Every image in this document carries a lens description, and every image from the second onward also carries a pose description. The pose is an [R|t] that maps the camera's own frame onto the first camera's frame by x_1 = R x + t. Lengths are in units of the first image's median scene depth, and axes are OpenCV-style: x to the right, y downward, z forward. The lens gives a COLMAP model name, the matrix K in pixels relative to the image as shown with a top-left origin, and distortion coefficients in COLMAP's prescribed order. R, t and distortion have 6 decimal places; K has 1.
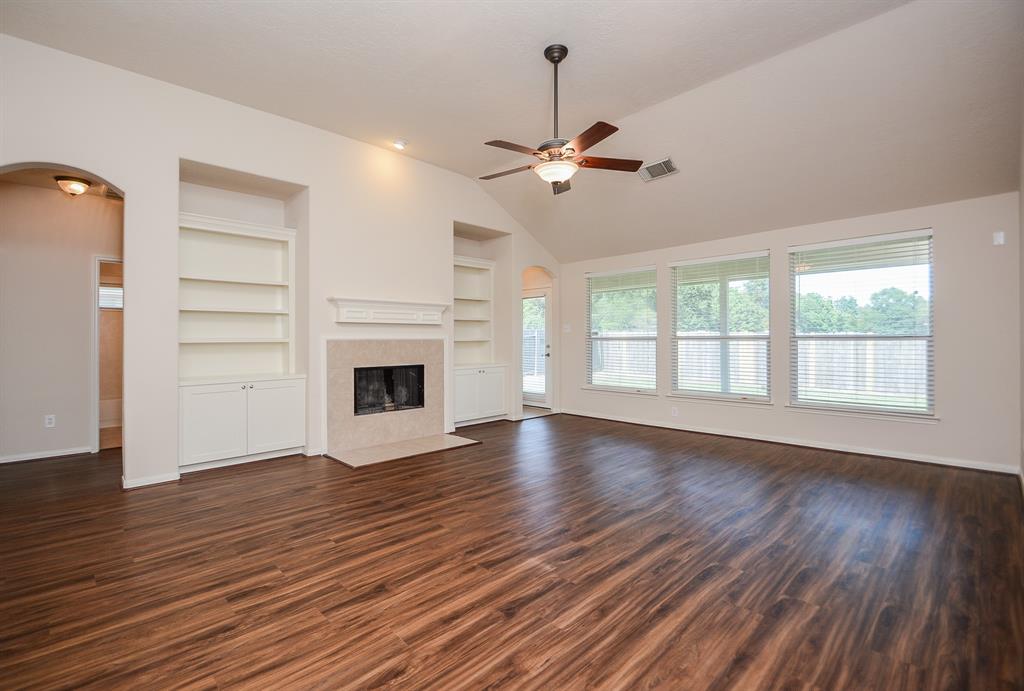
lens RADIAL K [[458.2, 0, 497.4], [0, 458.2, 332.3], [0, 0, 1]] dist [0.001403, -0.000026]
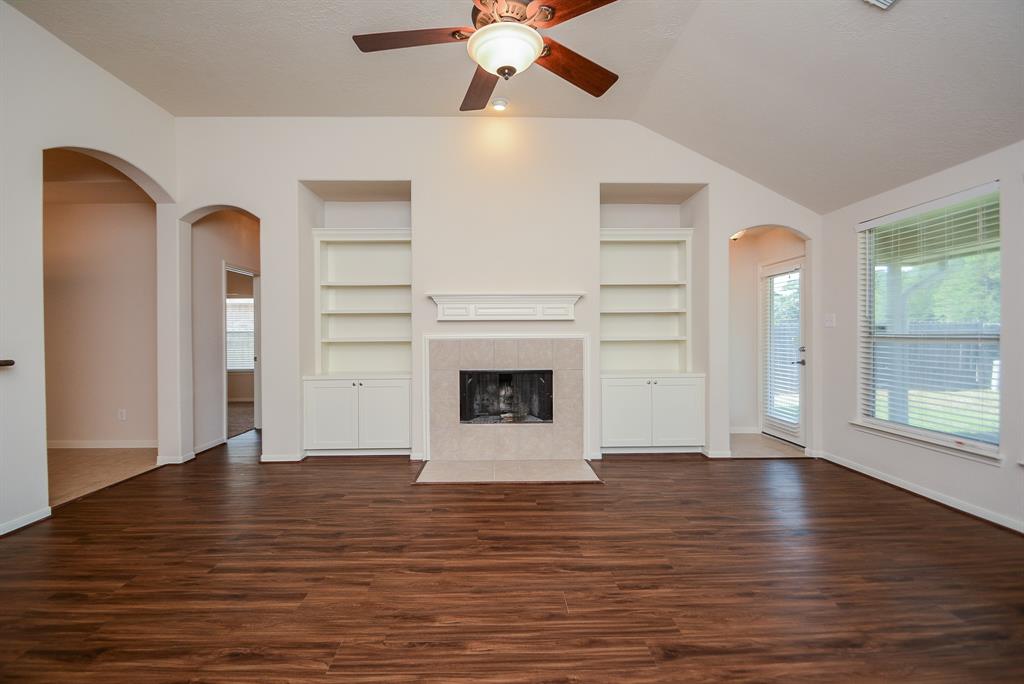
lens RADIAL K [[453.4, 0, 505.7], [0, 453.4, 337.5], [0, 0, 1]] dist [0.024443, -0.022820]
pose [[0.740470, 0.001071, -0.672088, 0.369013], [0.011991, 0.999818, 0.014805, 0.000590], [0.671982, -0.019022, 0.740323, 0.414470]]
